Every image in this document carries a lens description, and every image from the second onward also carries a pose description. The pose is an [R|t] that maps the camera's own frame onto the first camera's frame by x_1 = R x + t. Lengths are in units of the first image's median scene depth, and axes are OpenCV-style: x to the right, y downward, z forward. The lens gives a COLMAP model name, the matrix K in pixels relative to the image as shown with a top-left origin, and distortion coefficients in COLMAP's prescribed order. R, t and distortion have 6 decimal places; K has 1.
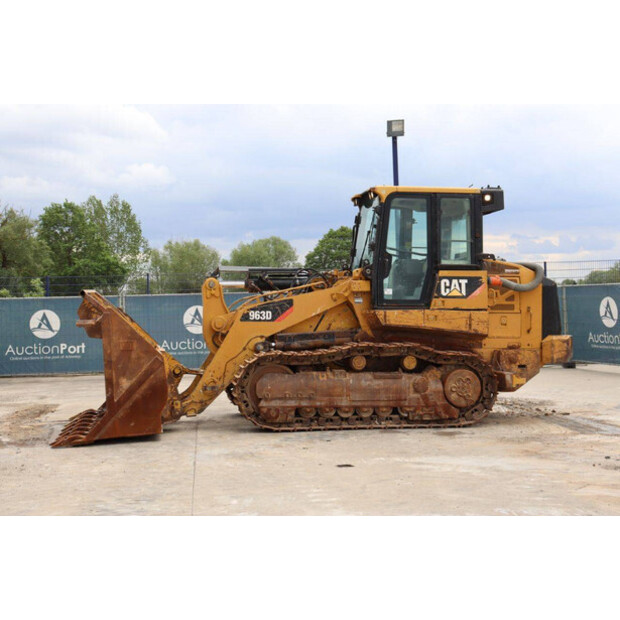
lens RADIAL K [[911.9, 0, 312.5], [0, 911.9, 314.0], [0, 0, 1]] dist [0.097537, 0.000000]
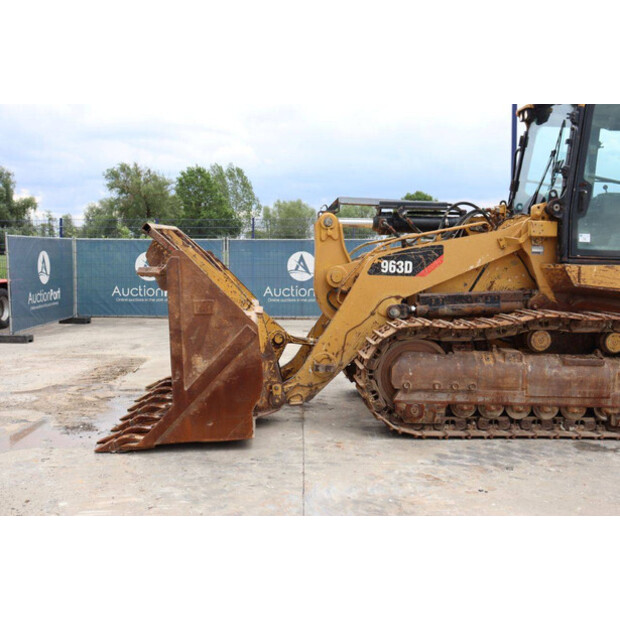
lens RADIAL K [[706.9, 0, 313.6], [0, 706.9, 309.3], [0, 0, 1]] dist [-0.017946, 0.000000]
pose [[0.994273, 0.035655, -0.100745, -0.064664], [-0.028605, 0.997096, 0.070577, -0.002586], [0.102969, -0.067291, 0.992406, 0.449057]]
